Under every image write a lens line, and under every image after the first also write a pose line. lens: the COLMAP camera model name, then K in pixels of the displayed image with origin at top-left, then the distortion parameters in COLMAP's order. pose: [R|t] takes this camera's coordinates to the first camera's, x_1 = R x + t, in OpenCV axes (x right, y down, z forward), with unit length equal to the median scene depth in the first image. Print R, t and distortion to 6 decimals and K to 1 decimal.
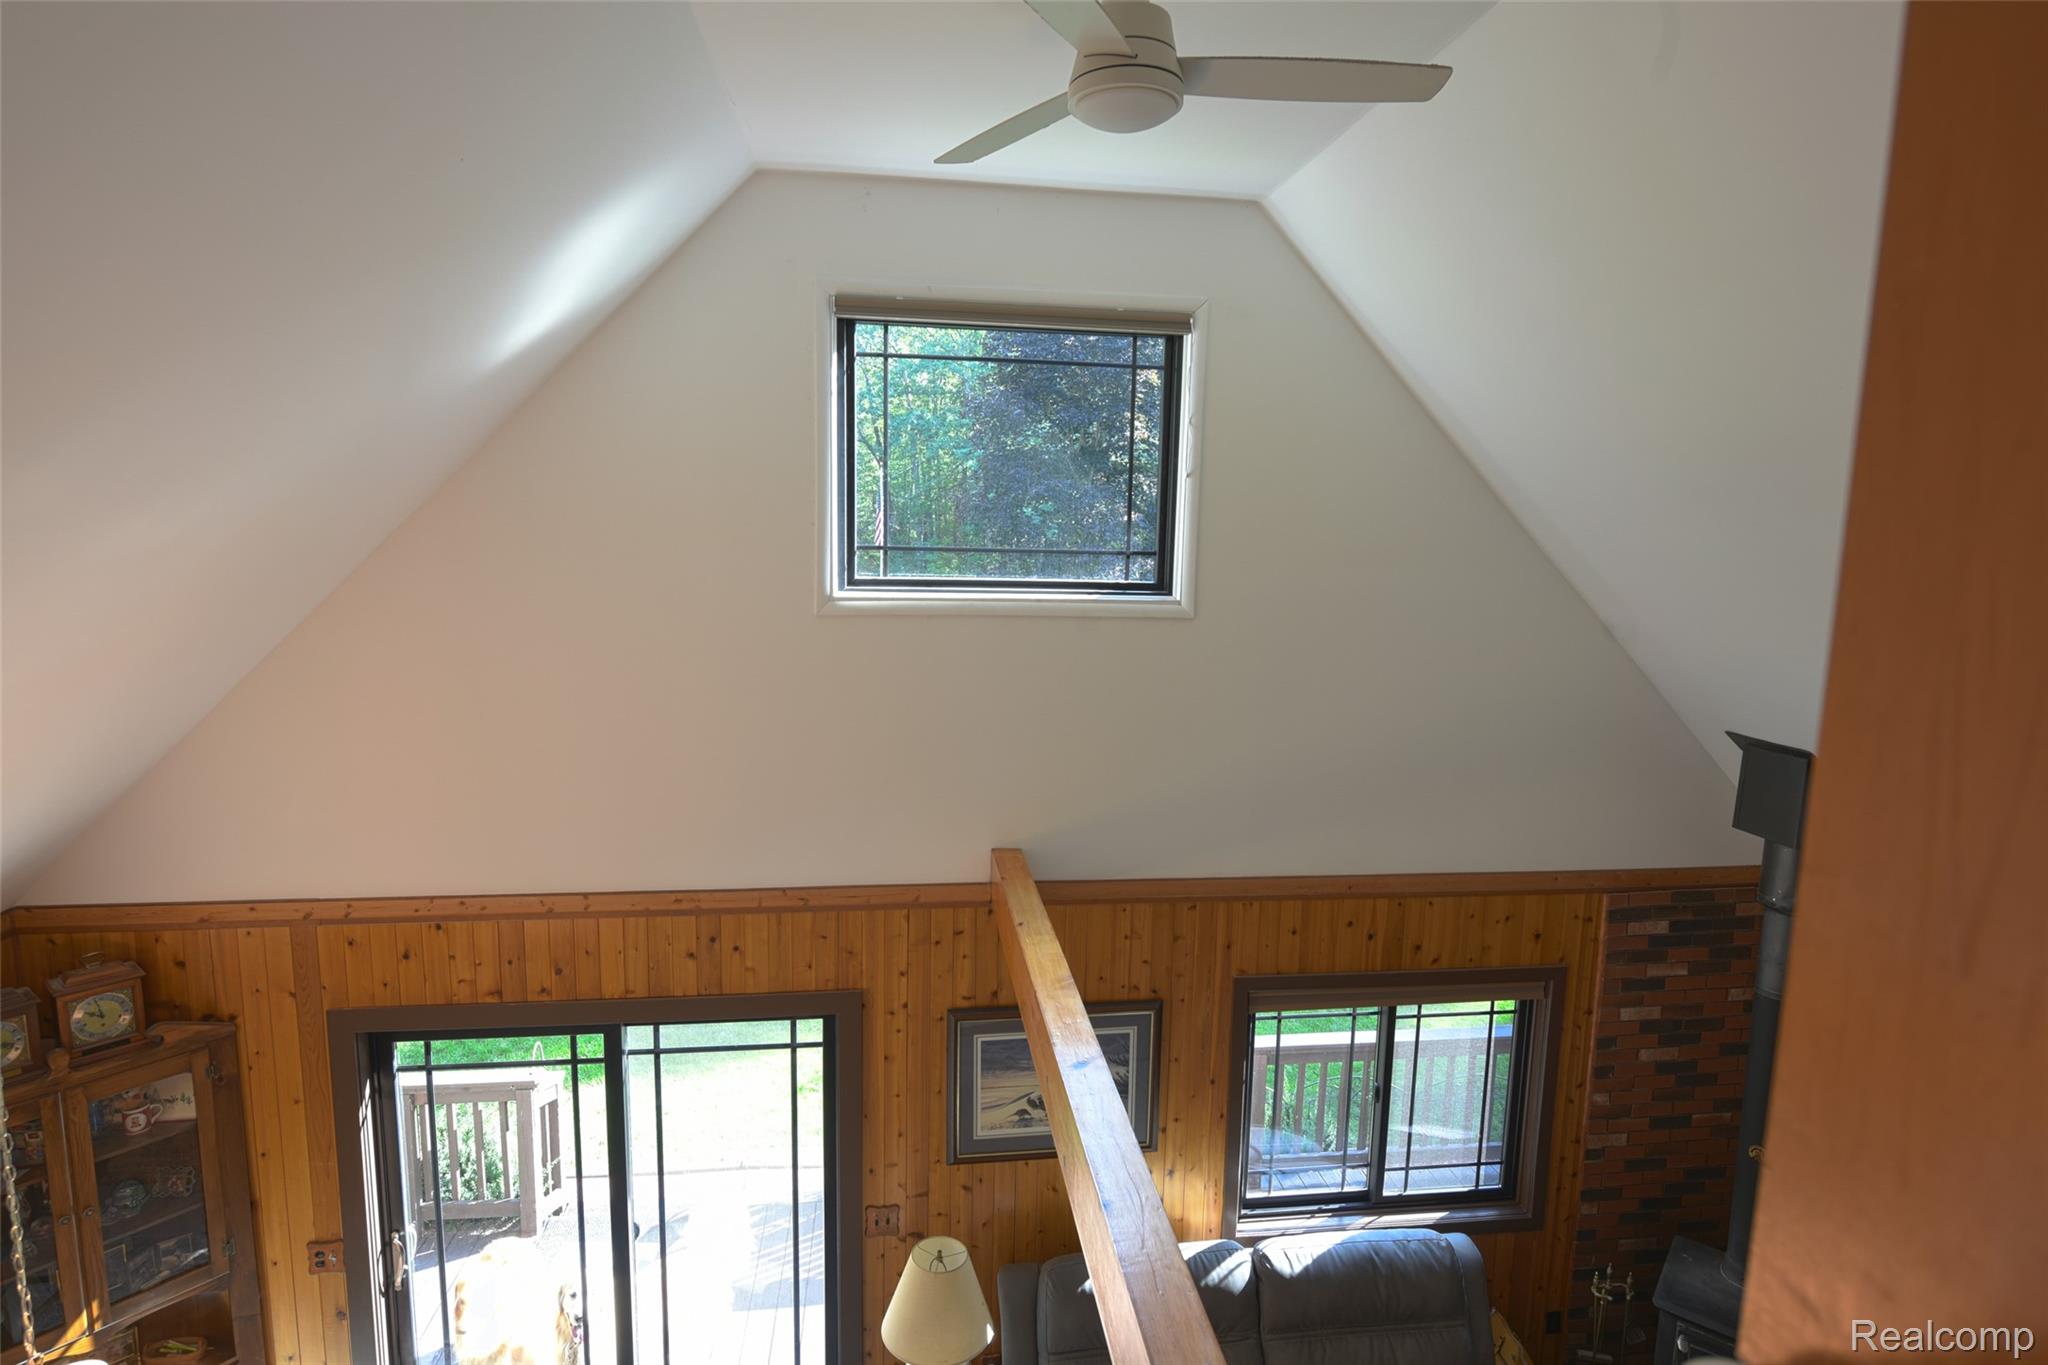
lens RADIAL K [[1072.4, 0, 1031.4], [0, 1072.4, 675.6], [0, 0, 1]] dist [-0.002394, -0.001844]
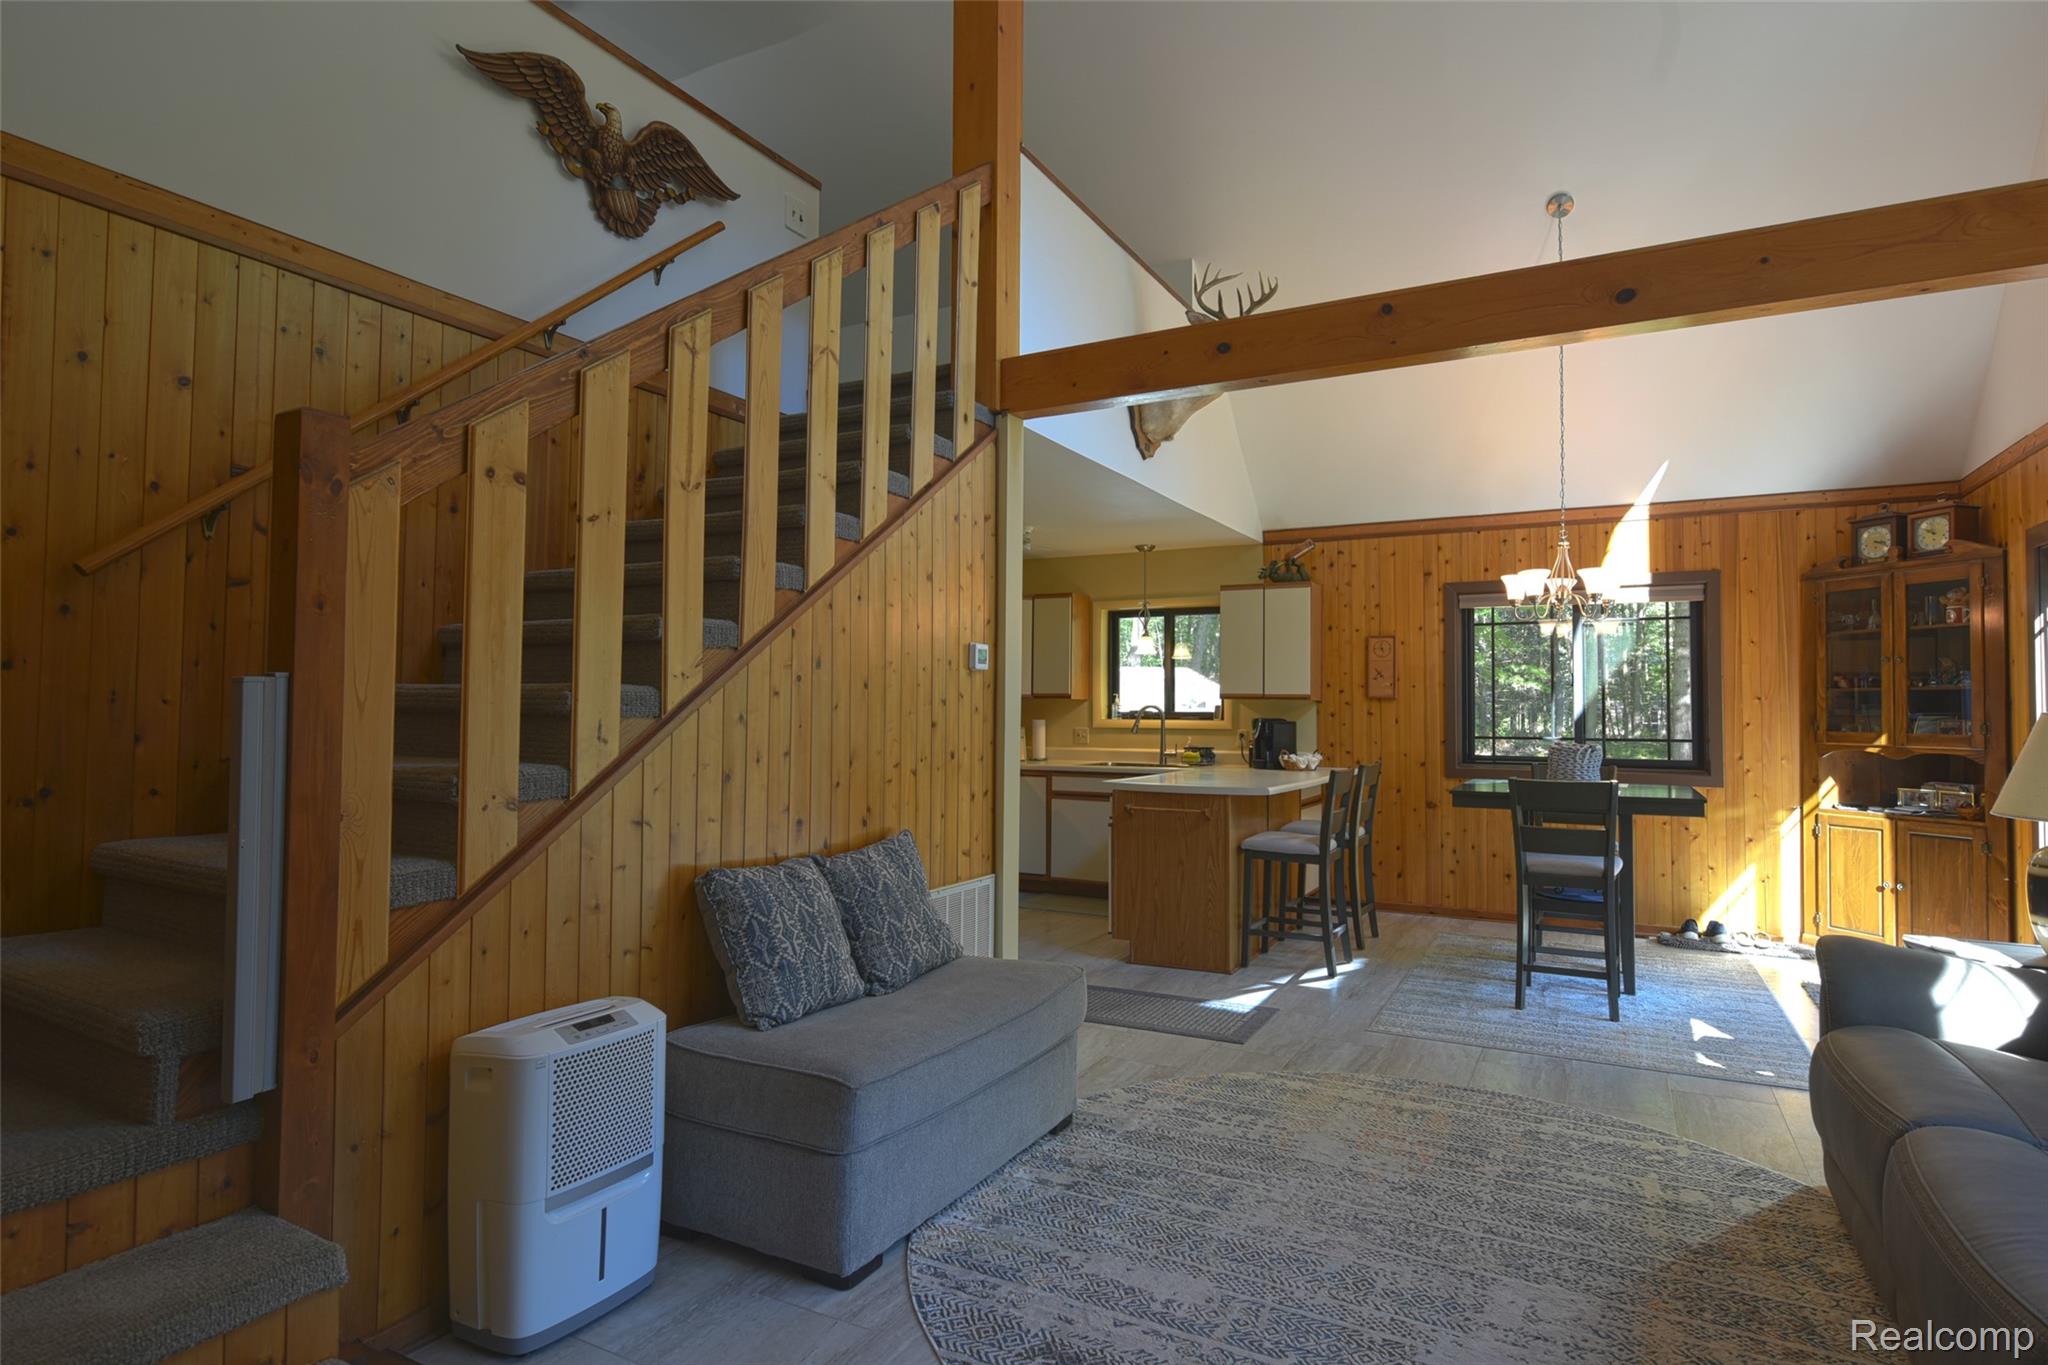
lens RADIAL K [[1072.4, 0, 1039.1], [0, 1072.4, 677.2], [0, 0, 1]] dist [-0.002394, -0.001844]
pose [[-0.581434, -0.051475, -0.811963, 0.910108], [-0.133774, 0.990462, 0.033003, 0.565148], [0.802520, 0.127809, -0.582775, 0.806766]]
